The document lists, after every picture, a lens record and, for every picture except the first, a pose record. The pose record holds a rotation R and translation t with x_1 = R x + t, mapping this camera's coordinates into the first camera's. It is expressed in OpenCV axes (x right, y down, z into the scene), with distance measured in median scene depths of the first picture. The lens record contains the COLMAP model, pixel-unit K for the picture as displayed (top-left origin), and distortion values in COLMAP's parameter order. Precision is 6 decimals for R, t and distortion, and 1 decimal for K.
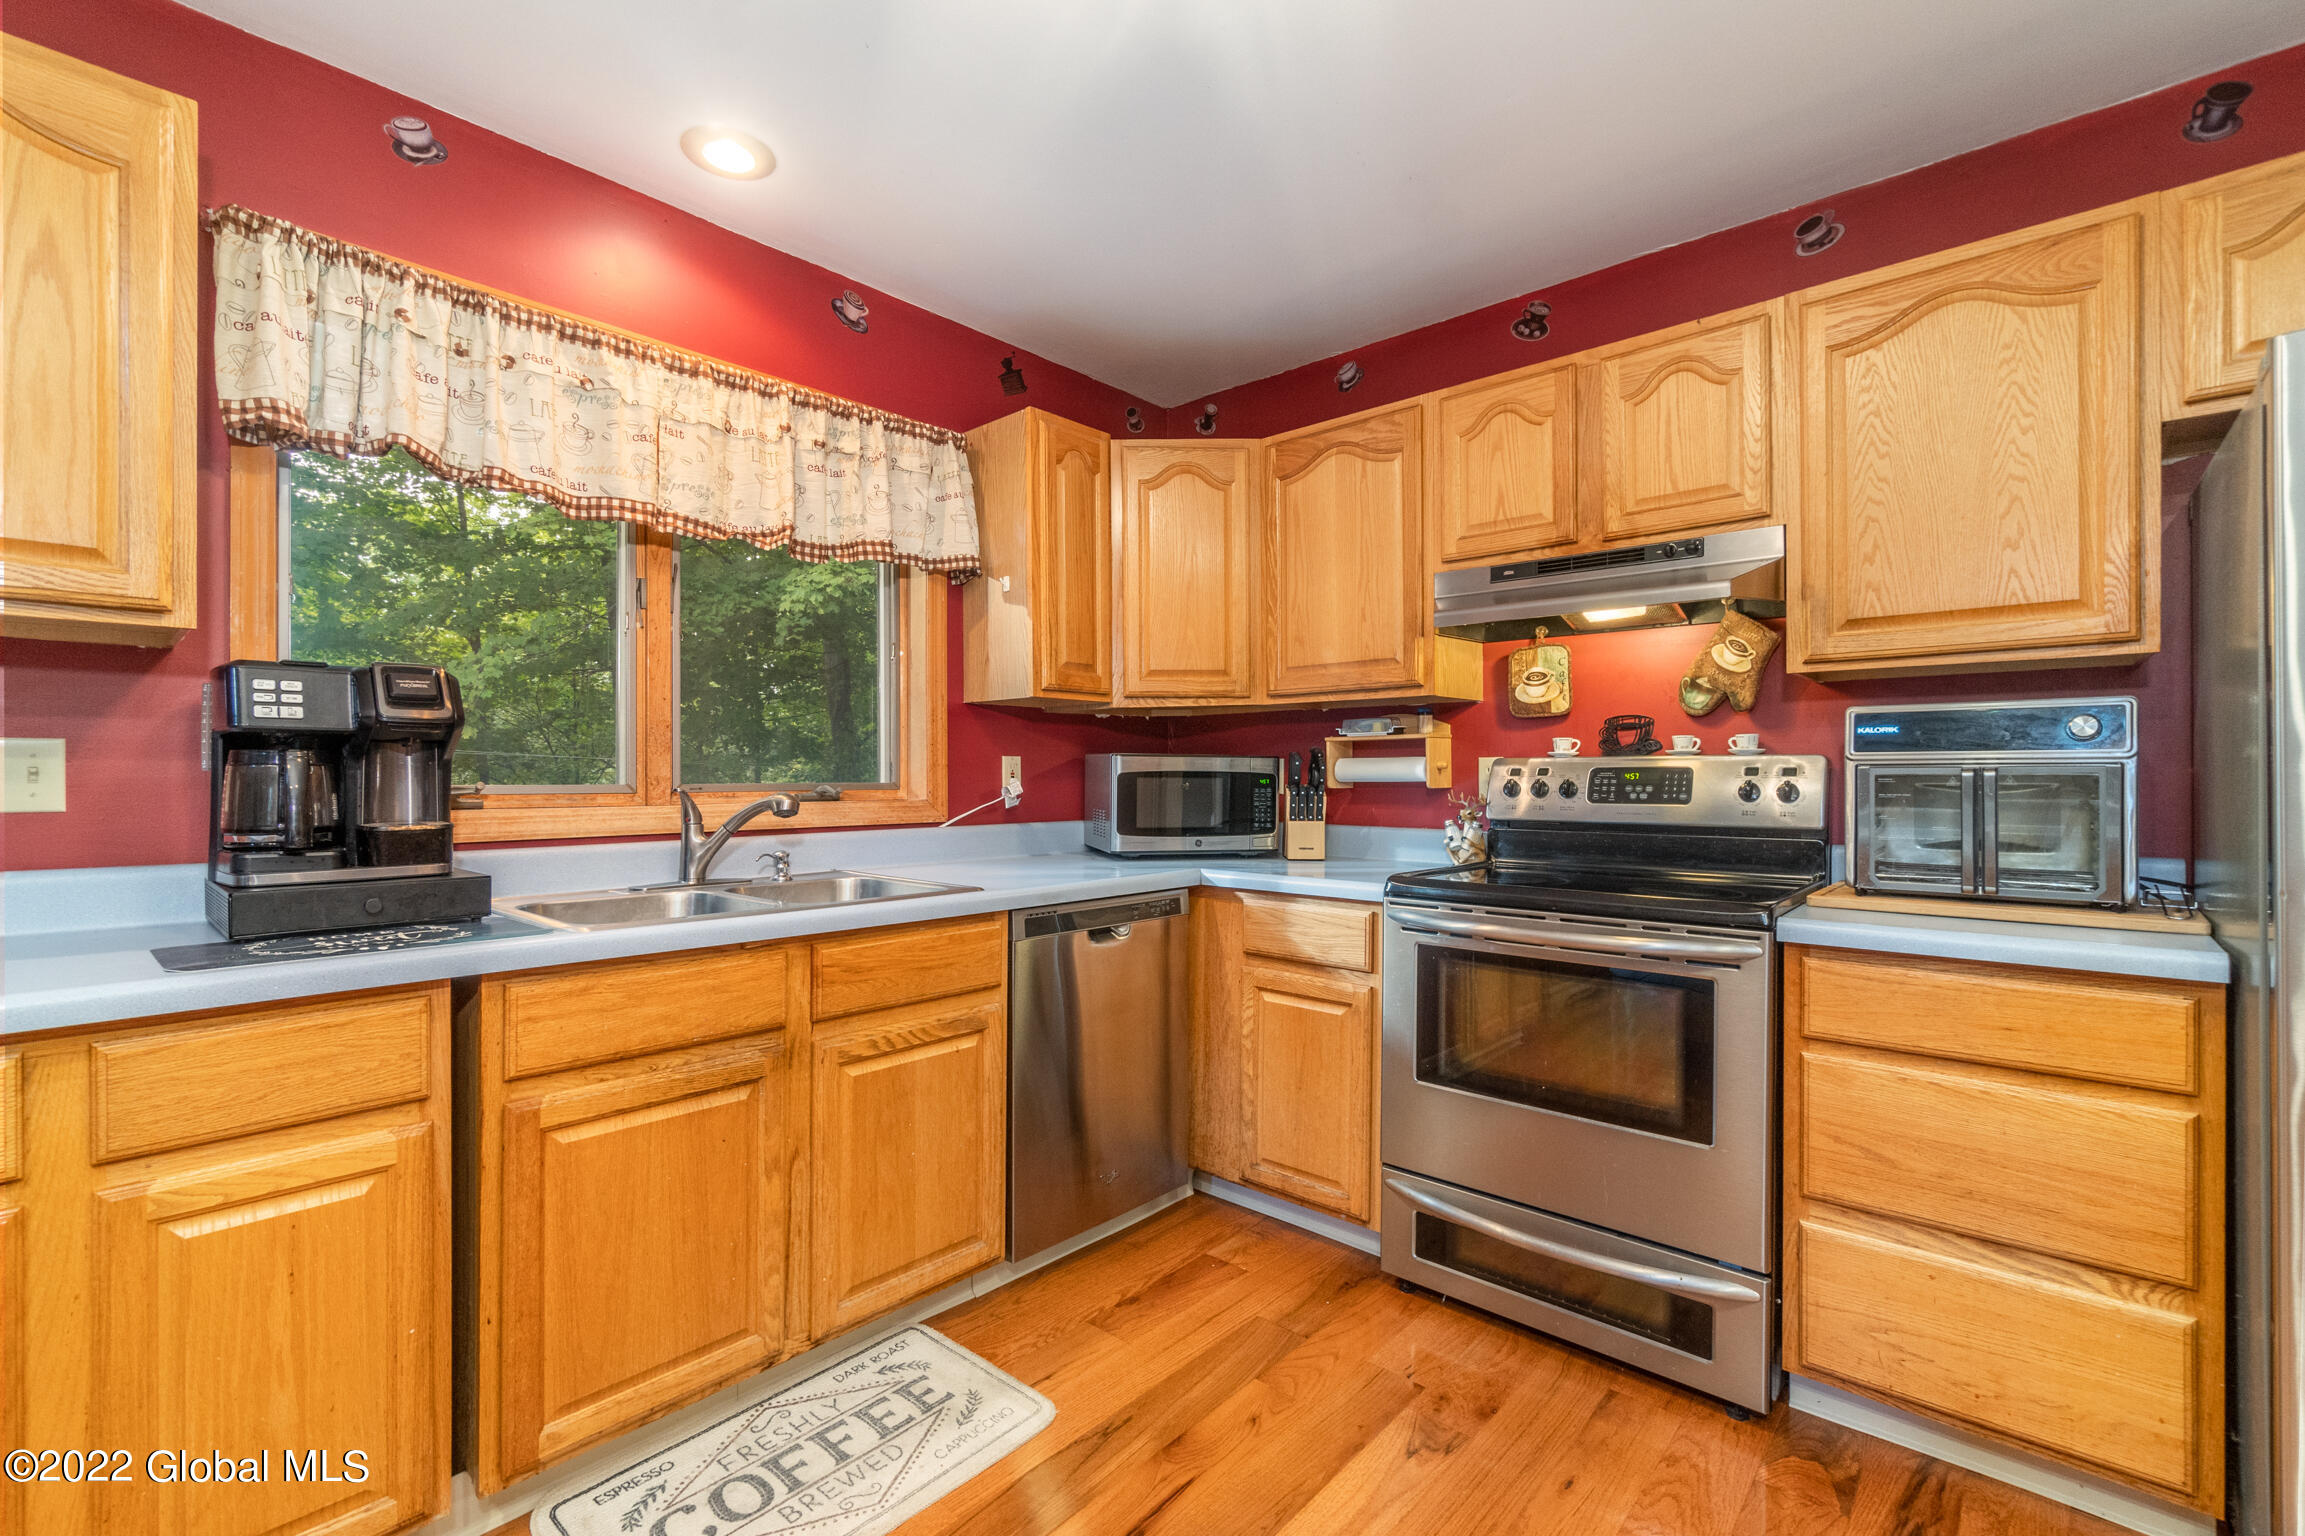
lens RADIAL K [[1008.6, 0, 1127.7], [0, 1008.6, 775.5], [0, 0, 1]] dist [-0.007469, -0.000200]
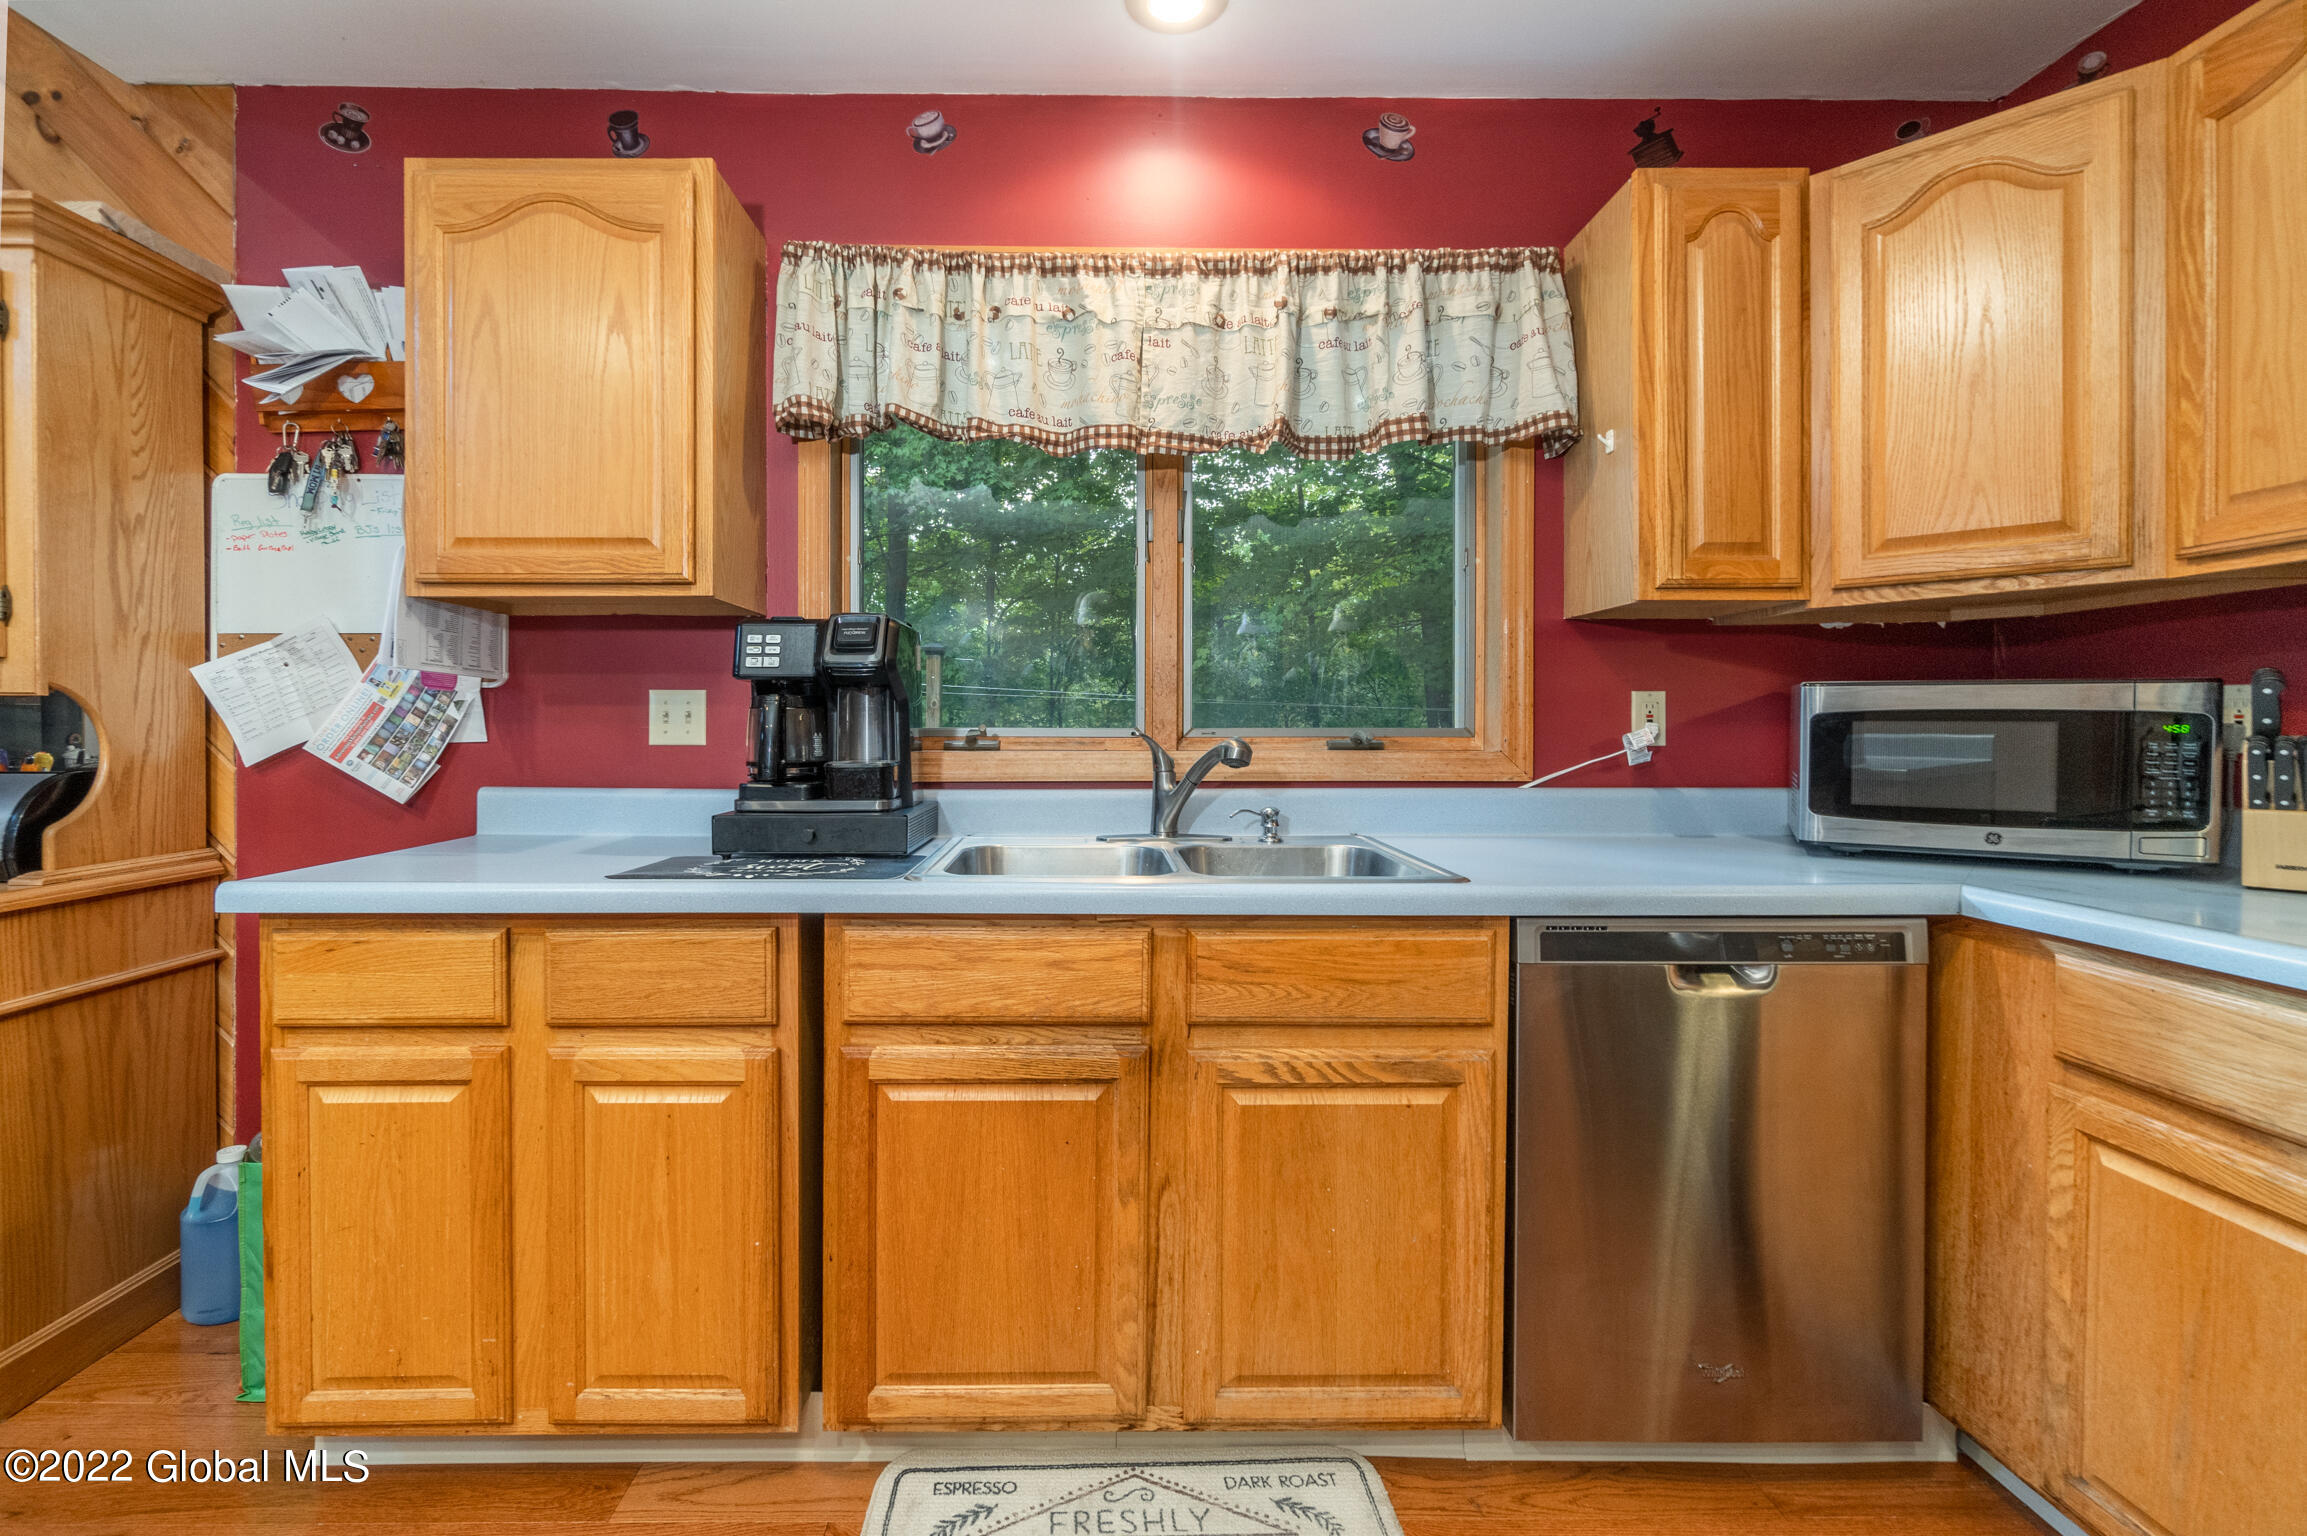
lens RADIAL K [[995.4, 0, 1099.2], [0, 995.4, 735.3], [0, 0, 1]] dist [-0.002749, 0.000340]
pose [[0.680410, 0.008374, -0.732784, 0.178156], [-0.001013, 0.999945, 0.010486, 0.006302], [0.732831, -0.006393, 0.680381, 0.342994]]
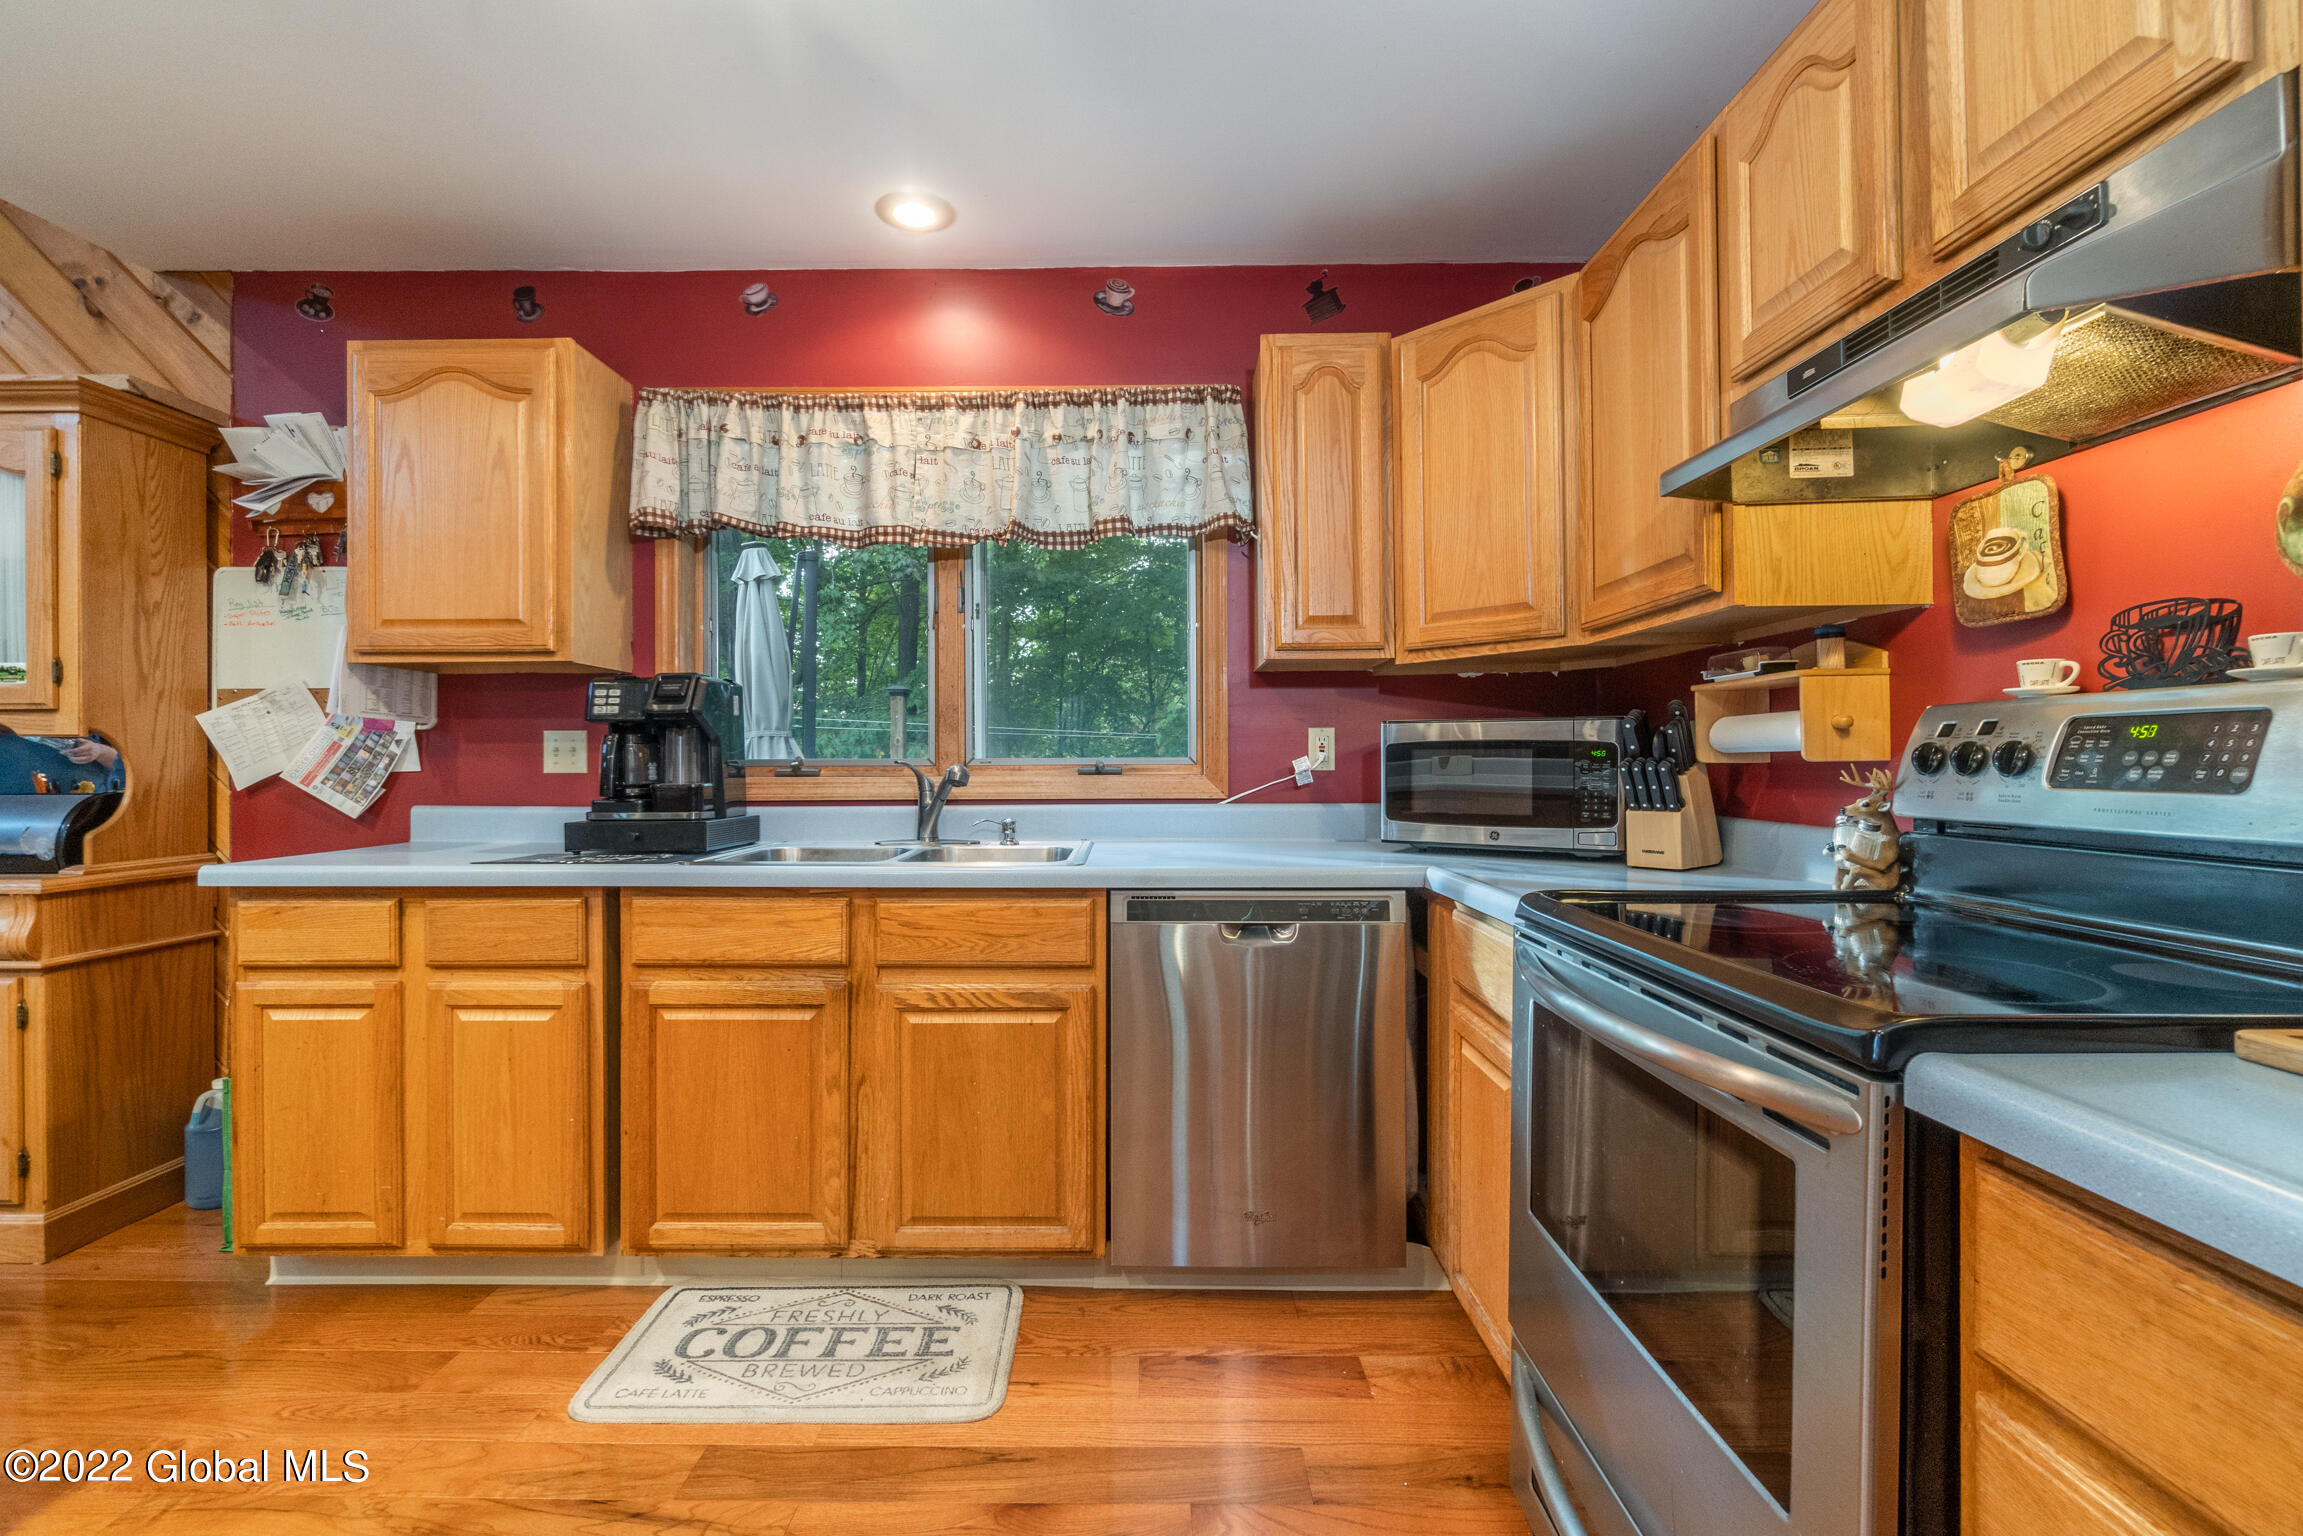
lens RADIAL K [[1008.3, 0, 1124.9], [0, 1008.3, 762.2], [0, 0, 1]] dist [-0.005107, 0.000199]
pose [[0.667231, -0.001838, -0.744848, 0.588167], [0.003505, 0.999994, 0.000673, 0.014066], [0.744842, -0.003059, 0.667234, 0.378727]]
